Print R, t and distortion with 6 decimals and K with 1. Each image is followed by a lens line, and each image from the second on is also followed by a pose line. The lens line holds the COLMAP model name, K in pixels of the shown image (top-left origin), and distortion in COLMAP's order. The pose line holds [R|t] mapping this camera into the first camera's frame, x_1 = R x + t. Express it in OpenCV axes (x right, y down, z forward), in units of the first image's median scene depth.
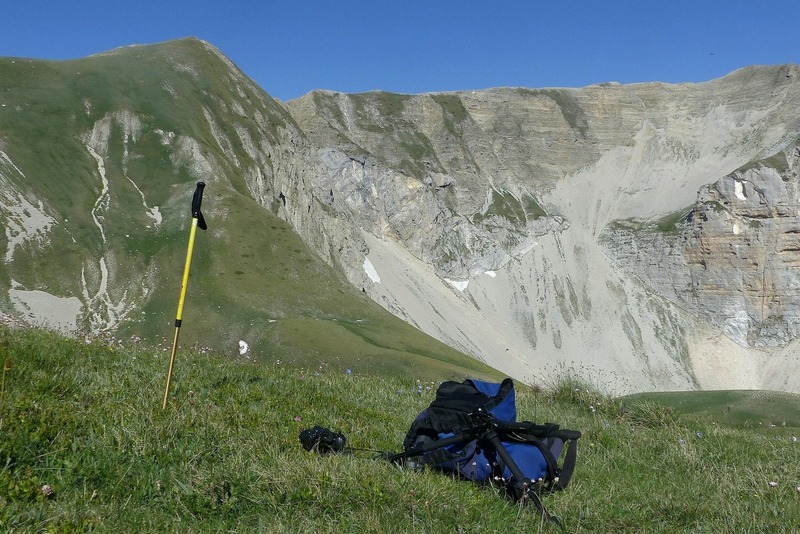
lens RADIAL K [[792.8, 0, 409.6], [0, 792.8, 264.4], [0, 0, 1]] dist [-0.022382, 0.036474]
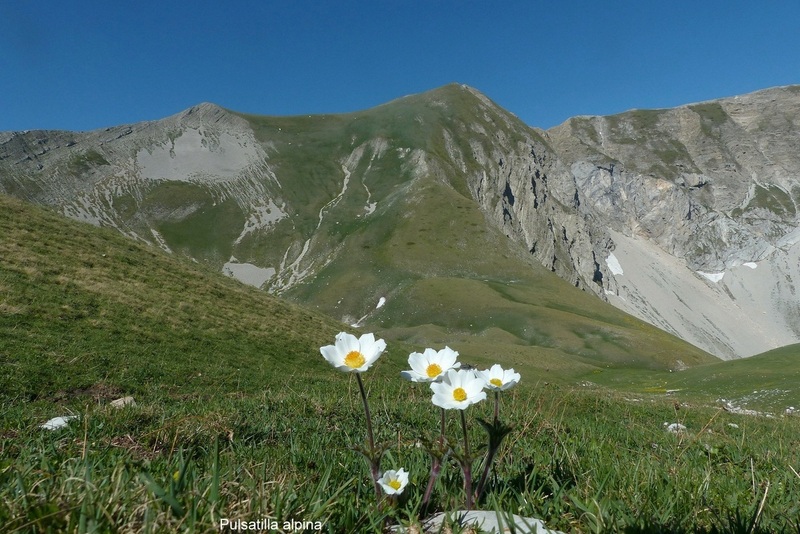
lens RADIAL K [[614.4, 0, 400.0], [0, 614.4, 267.0], [0, 0, 1]] dist [-0.037389, 0.041870]
pose [[0.874385, -0.052252, -0.482411, 0.086692], [0.029401, 0.998064, -0.054815, 0.043085], [0.484341, 0.033746, 0.874228, 0.123759]]
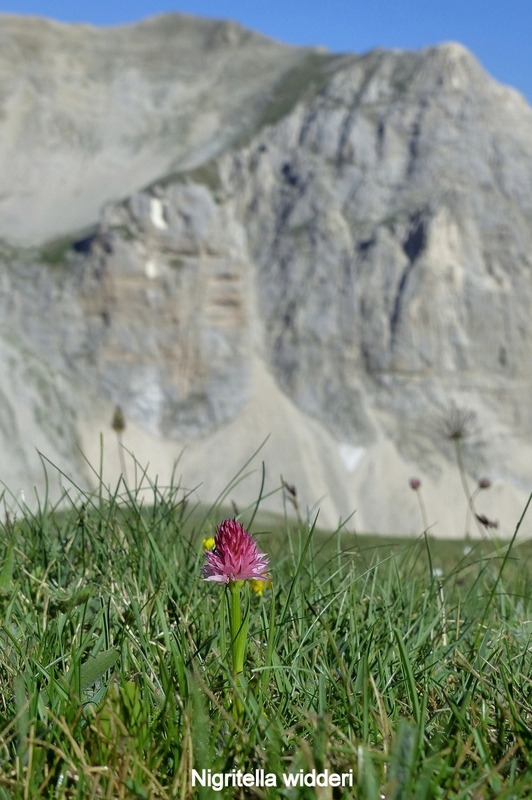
lens RADIAL K [[1374.7, 0, 266.0], [0, 1374.7, 400.0], [0, 0, 1]] dist [0.022460, 0.026267]
pose [[0.880776, 0.004745, 0.473509, -0.068878], [-0.048001, 0.995694, 0.079308, -0.028766], [-0.471093, -0.092582, 0.877211, -0.118272]]
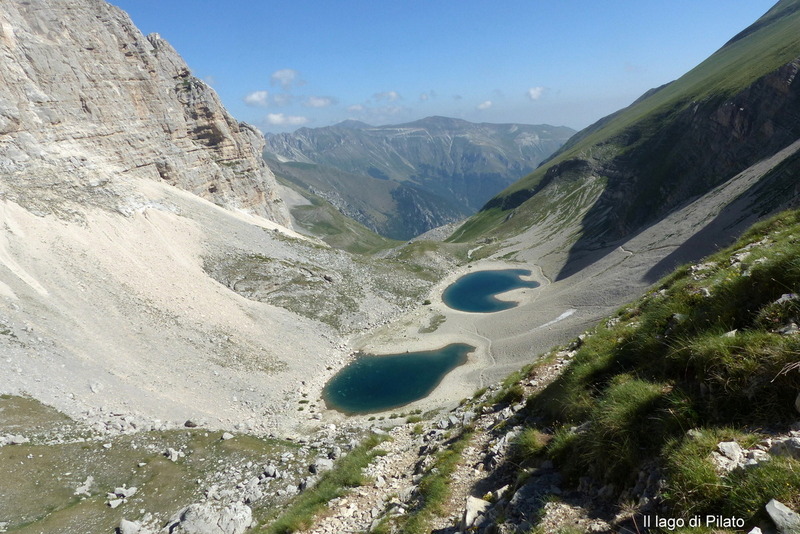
lens RADIAL K [[614.4, 0, 400.0], [0, 614.4, 267.0], [0, 0, 1]] dist [-0.037389, 0.041870]
pose [[0.163010, -0.238908, 0.957262, 0.140739], [0.166435, 0.962994, 0.211997, 0.087639], [-0.972485, 0.124764, 0.196740, 0.437970]]
